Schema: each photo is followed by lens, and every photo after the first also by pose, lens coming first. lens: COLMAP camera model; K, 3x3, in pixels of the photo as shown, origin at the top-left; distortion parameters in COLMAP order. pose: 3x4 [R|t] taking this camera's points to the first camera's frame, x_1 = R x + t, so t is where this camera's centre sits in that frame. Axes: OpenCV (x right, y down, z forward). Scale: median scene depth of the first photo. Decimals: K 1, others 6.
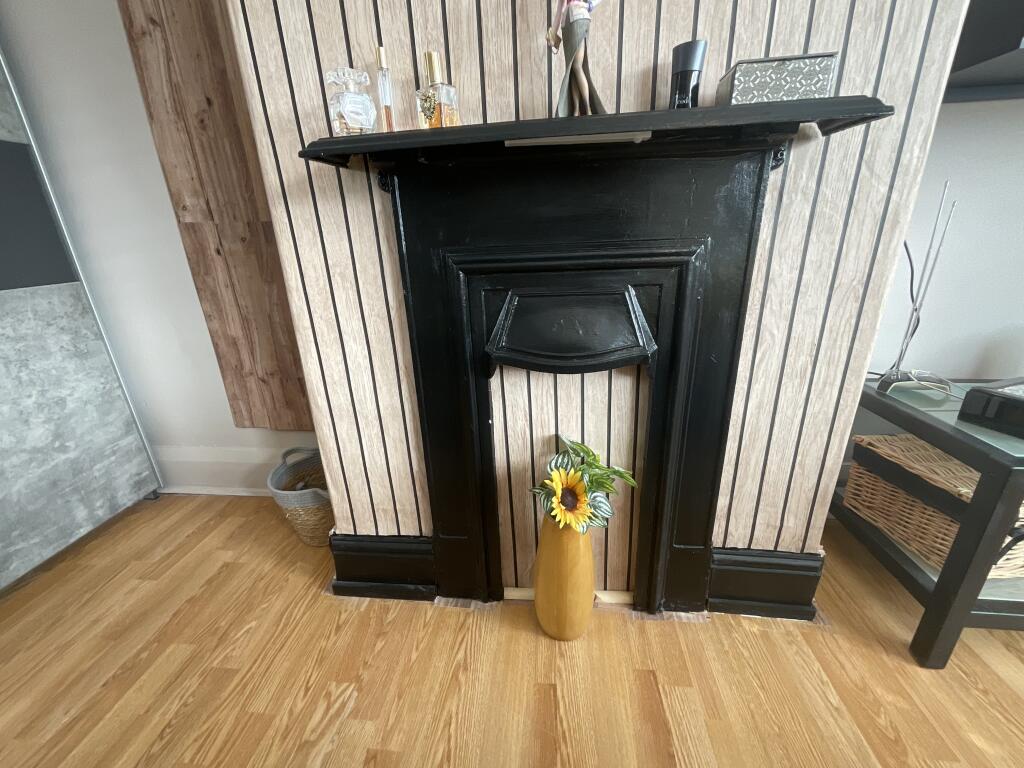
lens RADIAL K [[416.3, 0, 511.1], [0, 416.3, 384.7], [0, 0, 1]] dist [-0.001249, -0.000102]
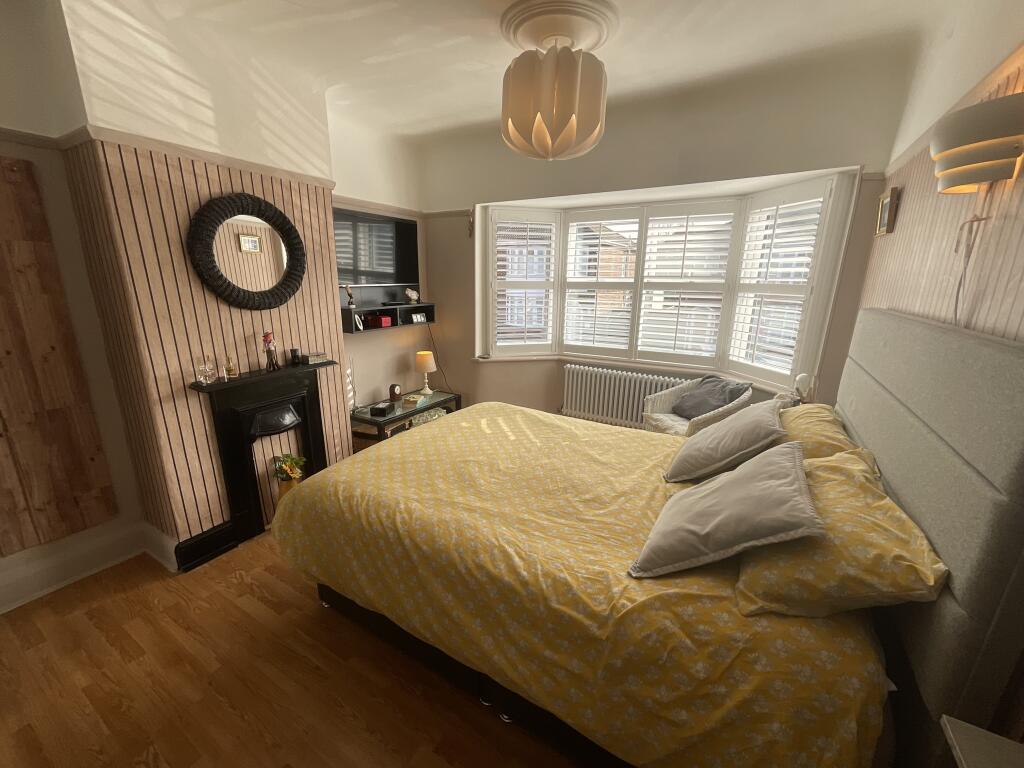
lens RADIAL K [[416.3, 0, 511.0], [0, 416.3, 385.5], [0, 0, 1]] dist [-0.001249, -0.000102]
pose [[0.419901, -0.191156, 0.887210, -1.561529], [0.287042, 0.955358, 0.069987, -0.076457], [-0.860982, 0.225279, 0.456026, -1.734438]]
